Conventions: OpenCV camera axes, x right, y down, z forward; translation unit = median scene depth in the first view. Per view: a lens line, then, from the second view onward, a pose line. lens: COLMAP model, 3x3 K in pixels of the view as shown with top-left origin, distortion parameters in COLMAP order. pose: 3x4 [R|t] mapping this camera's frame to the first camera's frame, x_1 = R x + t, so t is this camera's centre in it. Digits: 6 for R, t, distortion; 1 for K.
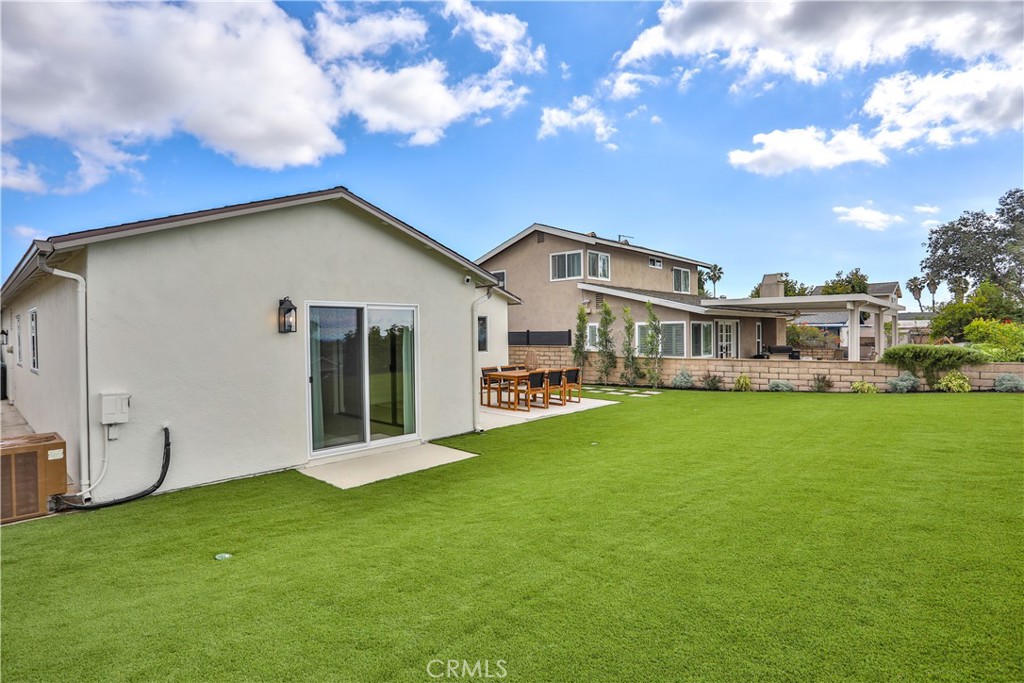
lens RADIAL K [[522.3, 0, 506.8], [0, 522.3, 341.5], [0, 0, 1]] dist [-0.084055, 0.034761]
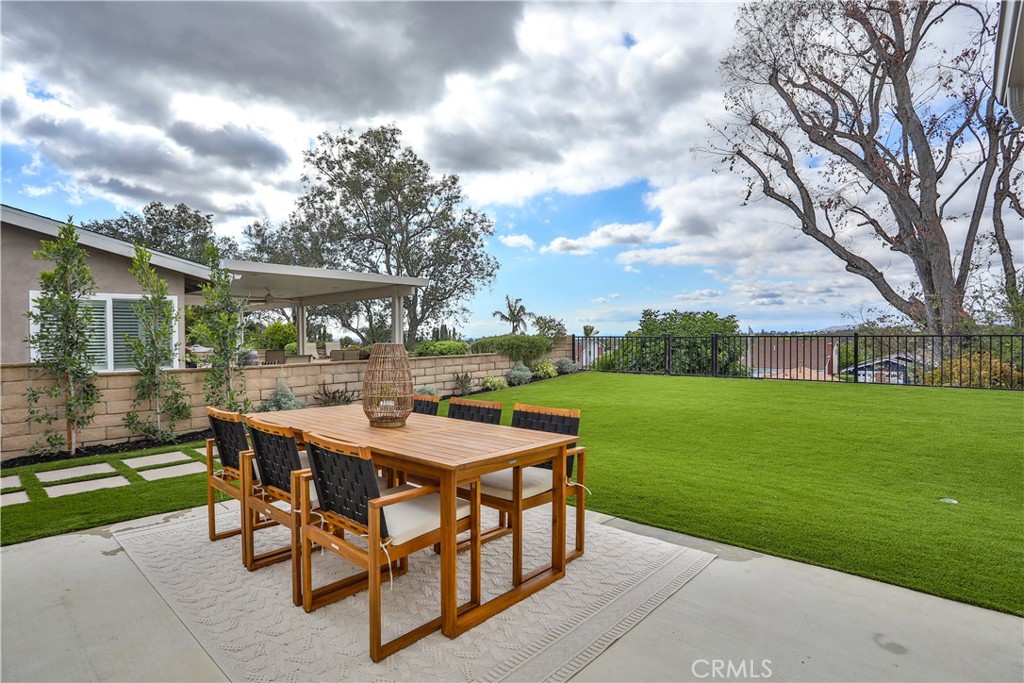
lens RADIAL K [[522.3, 0, 506.8], [0, 522.3, 341.5], [0, 0, 1]] dist [-0.084055, 0.034761]
pose [[-0.018318, -0.001064, 0.999832, -0.203601], [0.025843, 0.999665, 0.001537, 0.015075], [-0.999498, 0.025867, -0.018284, 0.889813]]
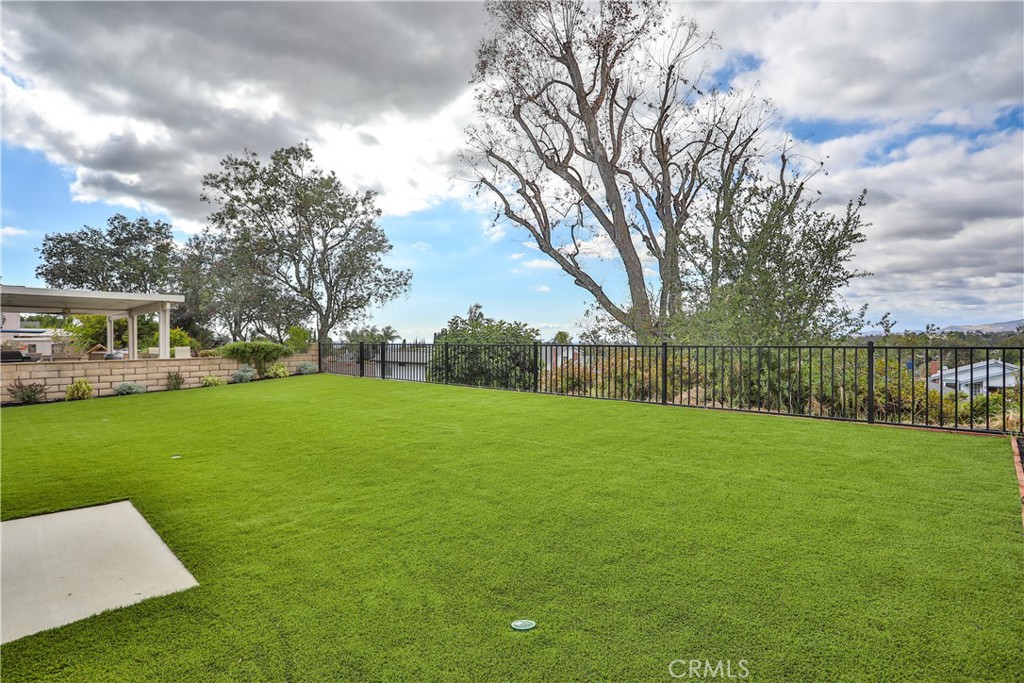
lens RADIAL K [[522.3, 0, 506.8], [0, 522.3, 341.5], [0, 0, 1]] dist [-0.084055, 0.034761]
pose [[0.024995, 0.007723, 0.999658, -0.353762], [0.017973, 0.999805, -0.008174, 0.022675], [-0.999526, 0.018171, 0.024851, 0.293226]]
